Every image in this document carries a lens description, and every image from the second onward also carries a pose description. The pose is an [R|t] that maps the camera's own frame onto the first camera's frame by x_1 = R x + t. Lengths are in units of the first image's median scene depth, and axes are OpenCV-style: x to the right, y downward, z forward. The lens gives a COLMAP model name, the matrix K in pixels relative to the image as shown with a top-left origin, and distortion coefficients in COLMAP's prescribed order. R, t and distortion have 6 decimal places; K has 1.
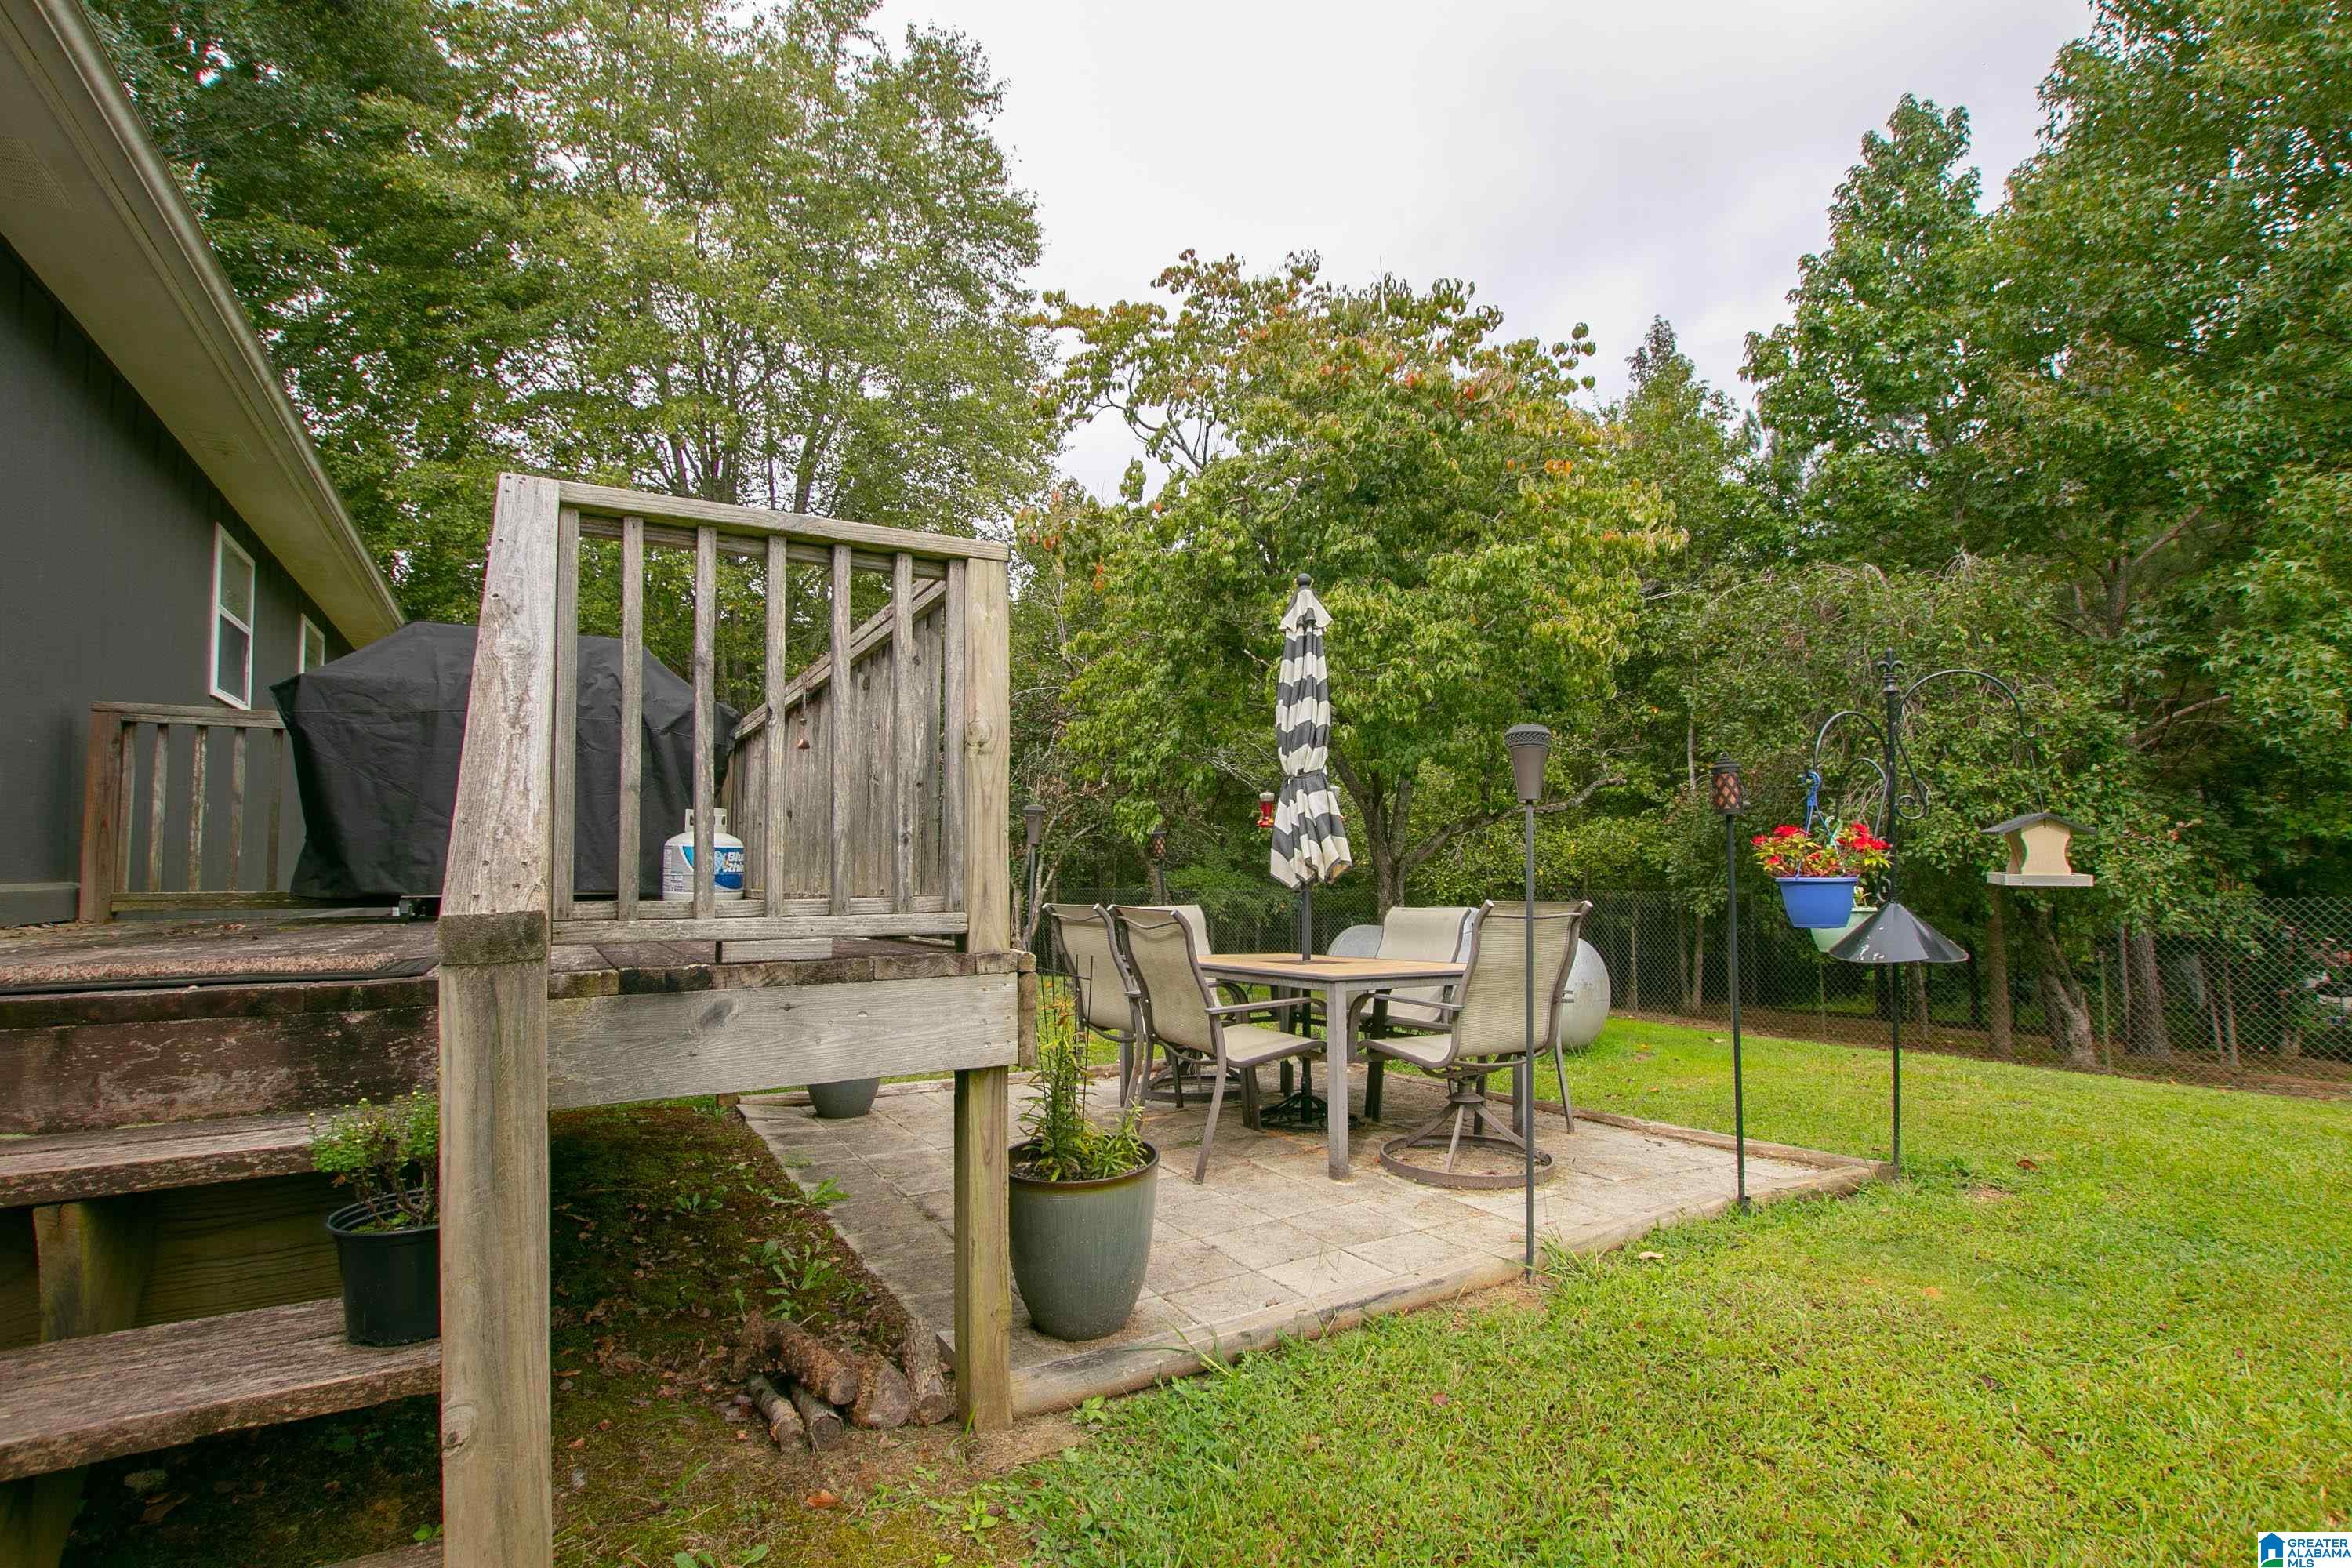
lens RADIAL K [[1092.3, 0, 1173.6], [0, 1092.3, 791.9], [0, 0, 1]] dist [-0.030098, 0.003283]
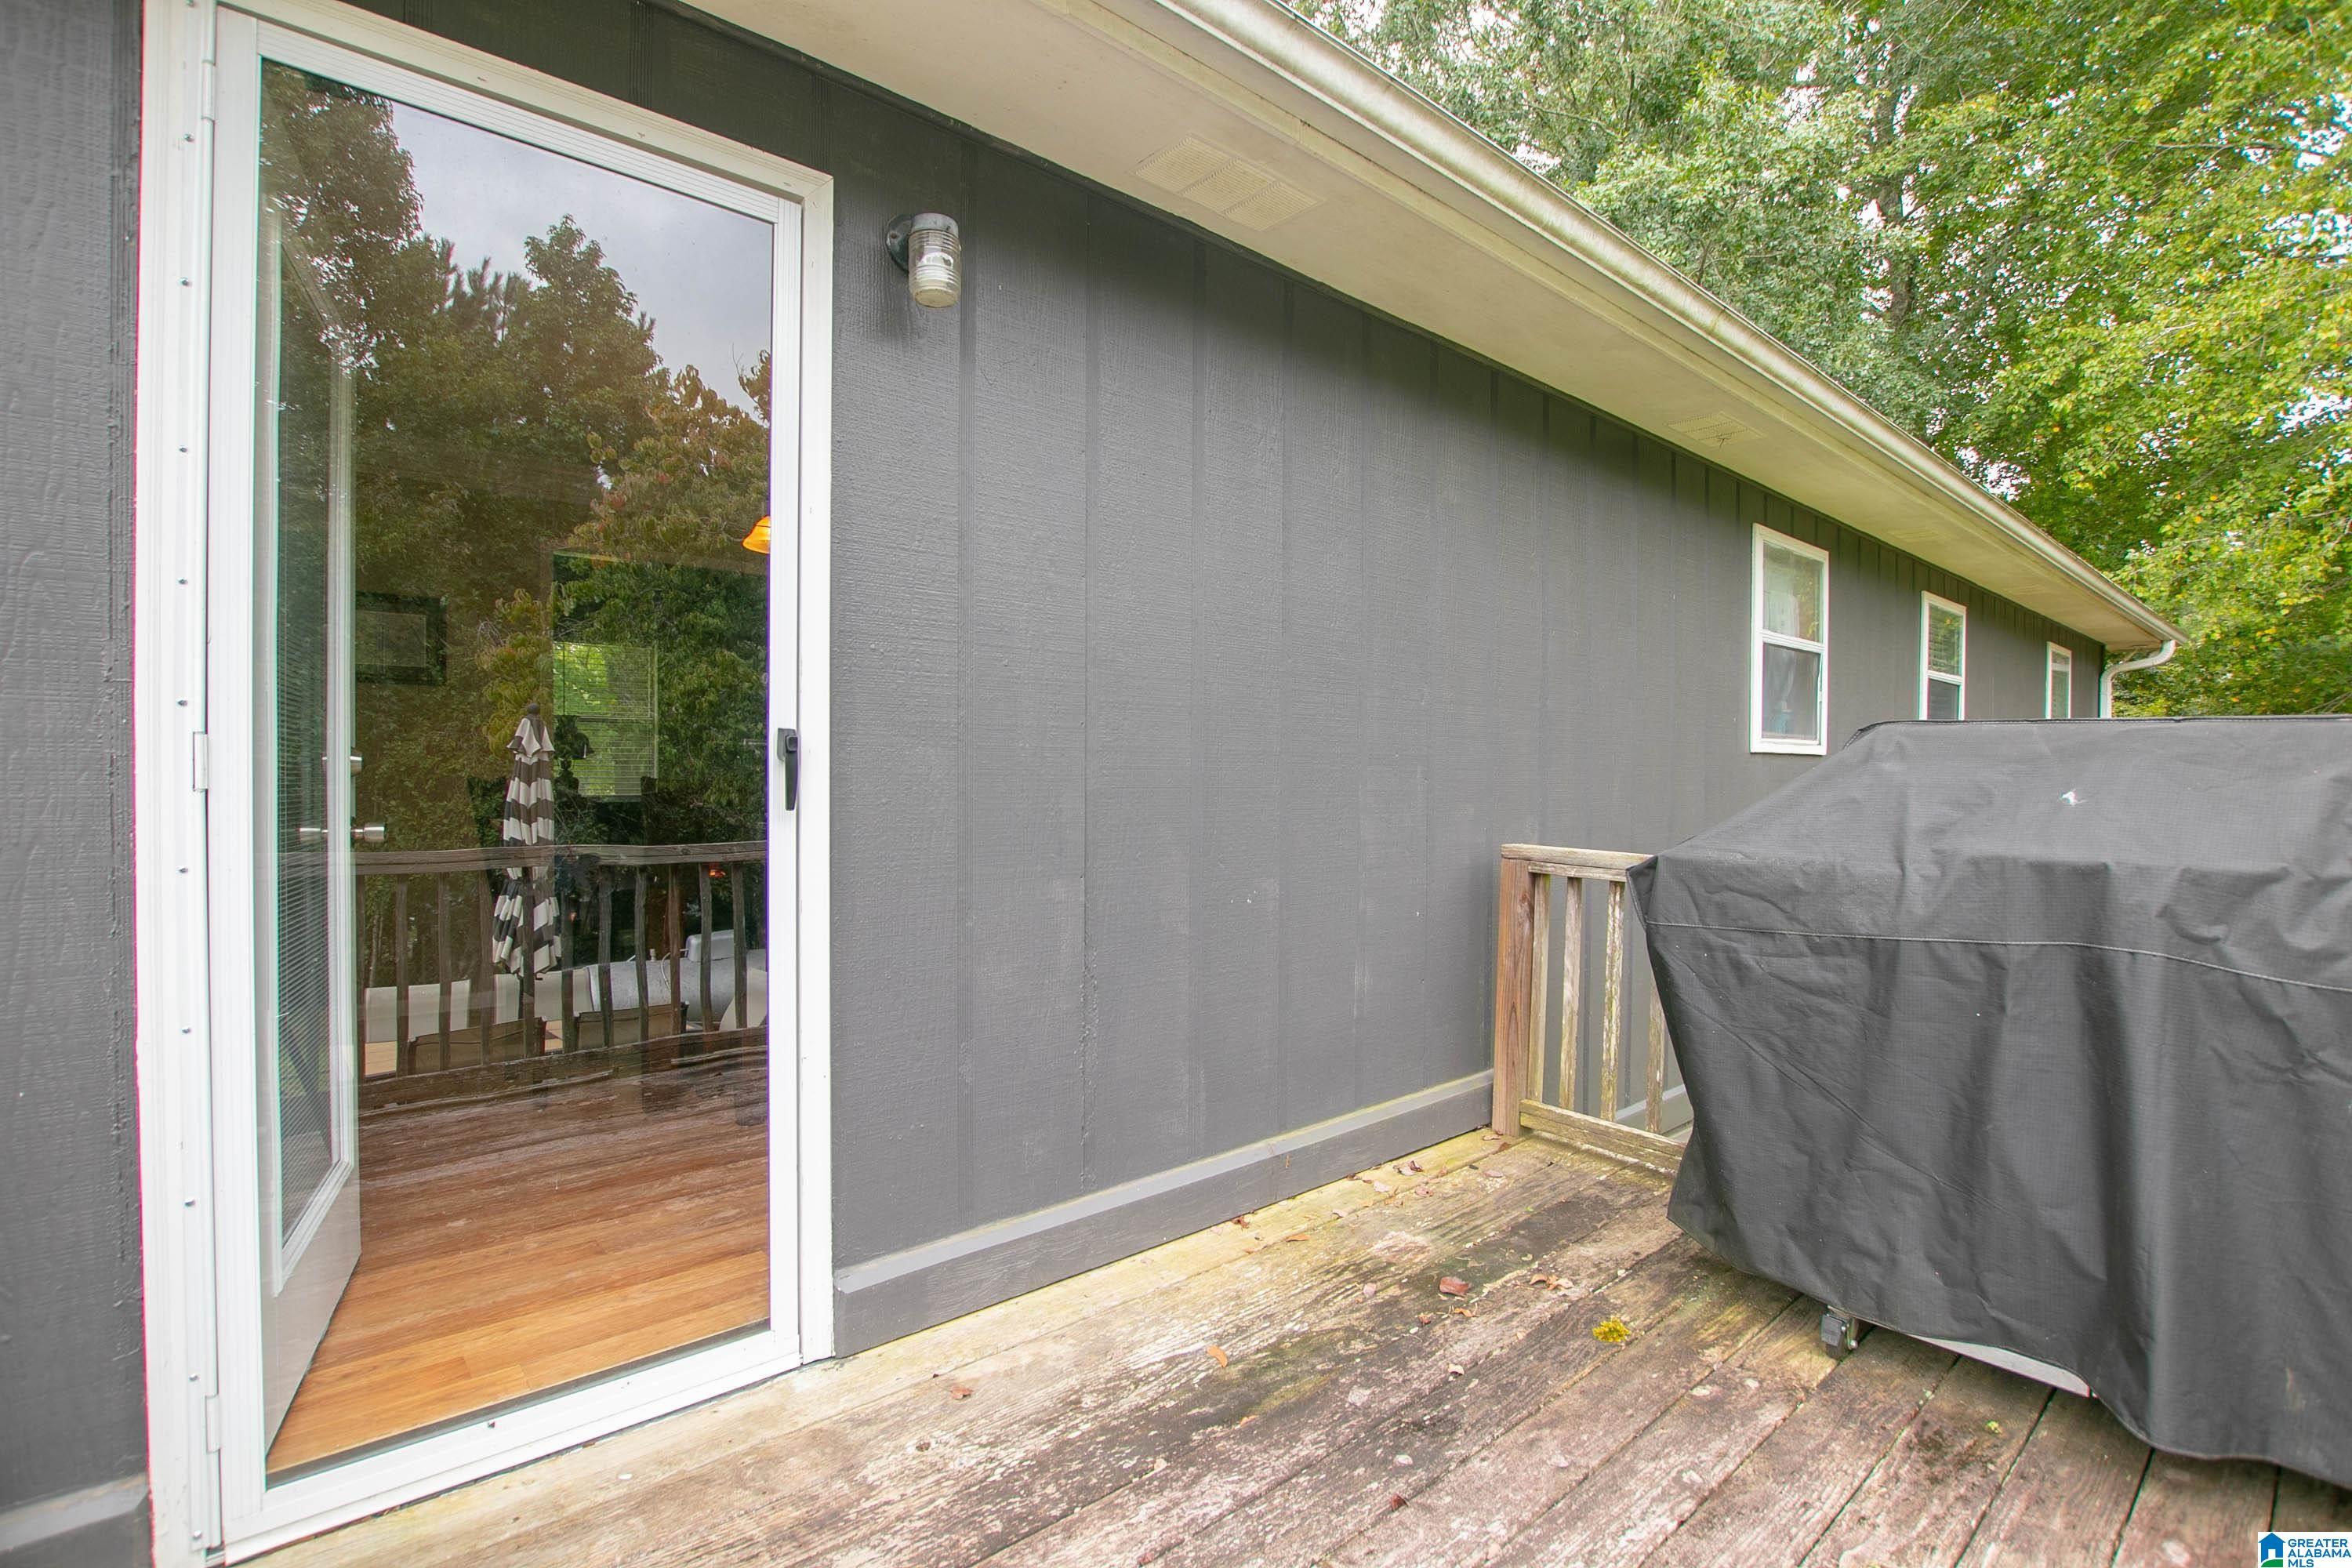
lens RADIAL K [[1092.3, 0, 1175.0], [0, 1092.3, 774.7], [0, 0, 1]] dist [-0.030098, 0.003283]
pose [[0.197343, 0.035683, -0.979685, -0.297850], [0.039680, 0.998228, 0.044351, -0.176250], [0.979531, -0.047626, 0.195577, 0.609965]]
